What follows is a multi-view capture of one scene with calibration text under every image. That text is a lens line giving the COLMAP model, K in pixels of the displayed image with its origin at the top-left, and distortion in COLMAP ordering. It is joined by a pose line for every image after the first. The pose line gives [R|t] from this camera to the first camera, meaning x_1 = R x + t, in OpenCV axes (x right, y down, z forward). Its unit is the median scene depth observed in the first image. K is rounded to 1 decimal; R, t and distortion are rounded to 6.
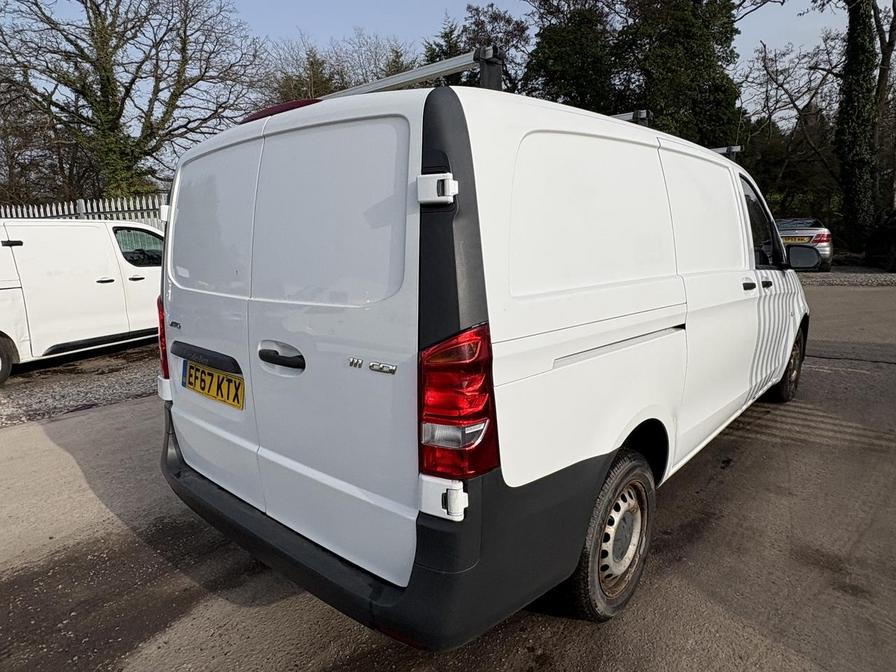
lens RADIAL K [[552.2, 0, 449.9], [0, 552.2, 340.9], [0, 0, 1]] dist [0.000759, -0.003066]
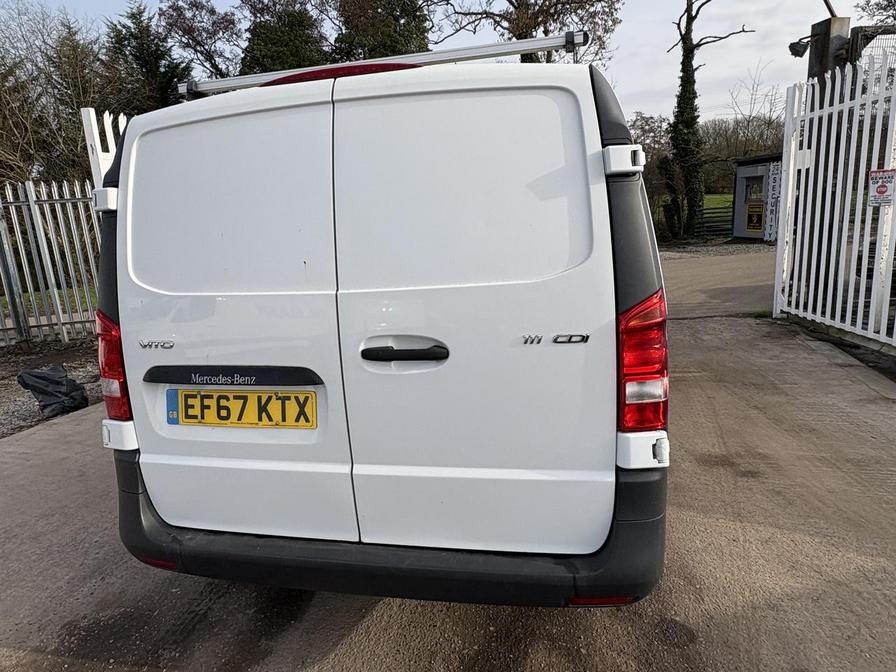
lens RADIAL K [[552.2, 0, 452.9], [0, 552.2, 340.0], [0, 0, 1]] dist [0.000759, -0.003066]
pose [[0.870109, -0.124900, 0.476771, -0.069210], [0.129619, 0.991294, 0.023135, 0.000012], [-0.475510, 0.041669, 0.878723, 0.019597]]
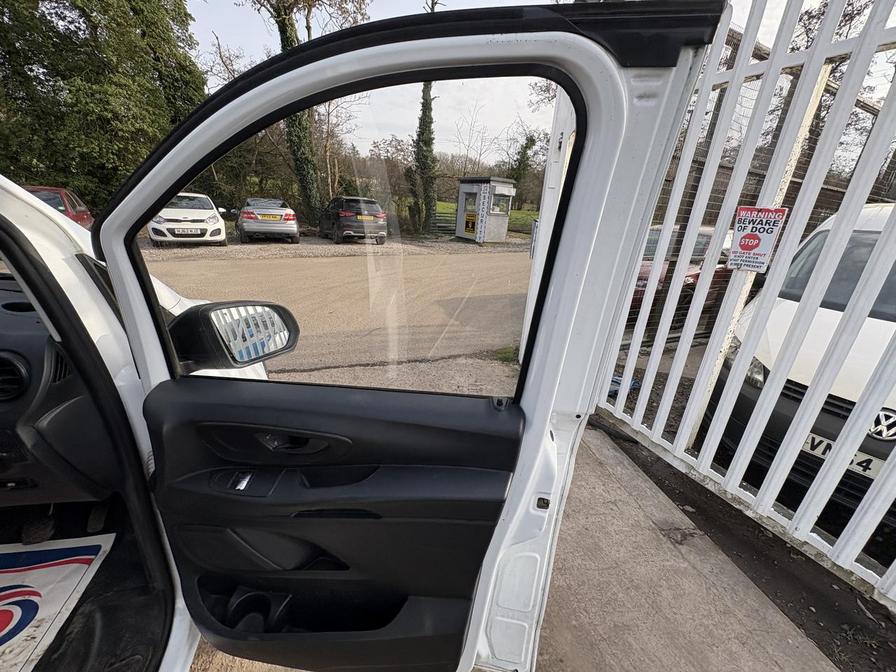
lens RADIAL K [[355.3, 0, 445.8], [0, 355.3, 337.6], [0, 0, 1]] dist [-0.006523, 0.000631]
pose [[0.565647, -0.219694, 0.794845, 0.133865], [0.084264, 0.974213, 0.209306, -0.045078], [-0.820331, -0.051417, 0.569573, 0.178718]]
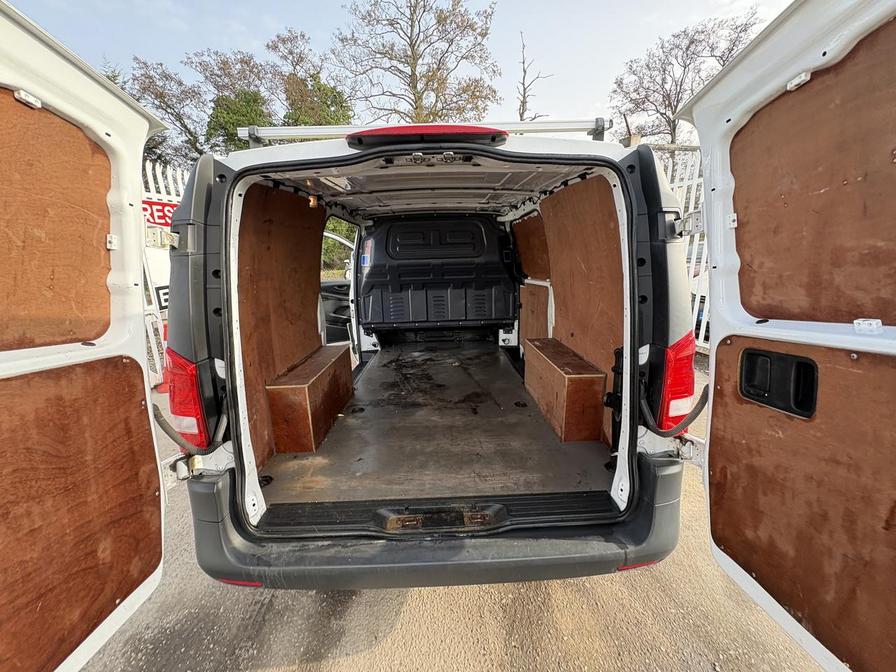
lens RADIAL K [[355.3, 0, 452.4], [0, 355.3, 340.7], [0, 0, 1]] dist [-0.006523, 0.000631]
pose [[0.730268, -0.162866, 0.663464, -0.082129], [0.138953, 0.986277, 0.089166, -0.012158], [-0.668881, 0.027076, 0.742877, 0.058914]]
